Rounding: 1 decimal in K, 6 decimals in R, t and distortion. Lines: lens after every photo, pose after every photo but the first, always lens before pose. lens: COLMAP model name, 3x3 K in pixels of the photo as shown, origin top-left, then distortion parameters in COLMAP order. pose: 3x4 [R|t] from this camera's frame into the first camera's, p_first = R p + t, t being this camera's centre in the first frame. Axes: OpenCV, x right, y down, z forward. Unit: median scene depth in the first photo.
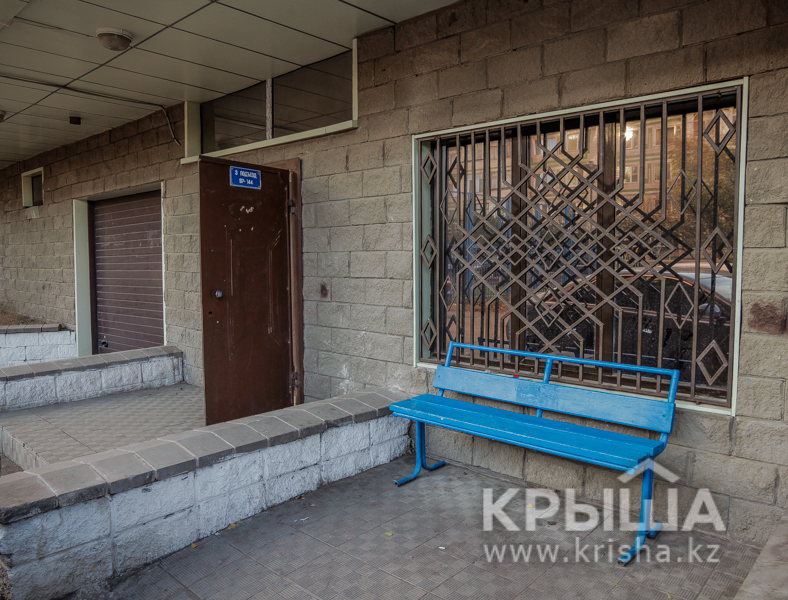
lens RADIAL K [[589.8, 0, 394.0], [0, 589.8, 300.0], [0, 0, 1]] dist [-0.026864, 0.001977]
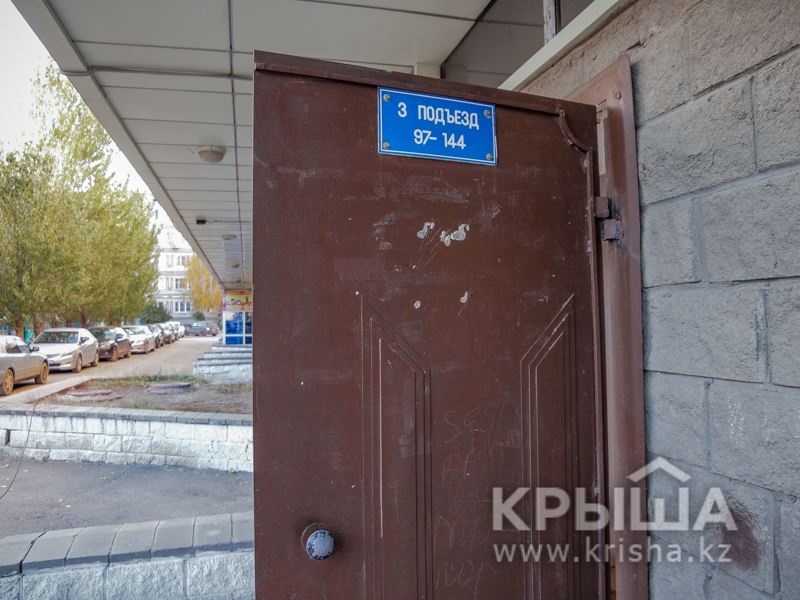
lens RADIAL K [[586.7, 0, 400.0], [0, 586.7, 300.0], [0, 0, 1]] dist [-0.069855, 0.003322]
pose [[0.853355, -0.029403, -0.520500, -0.115291], [-0.021212, 0.995623, -0.091019, -0.091559], [0.520898, 0.088712, 0.848997, 0.725791]]
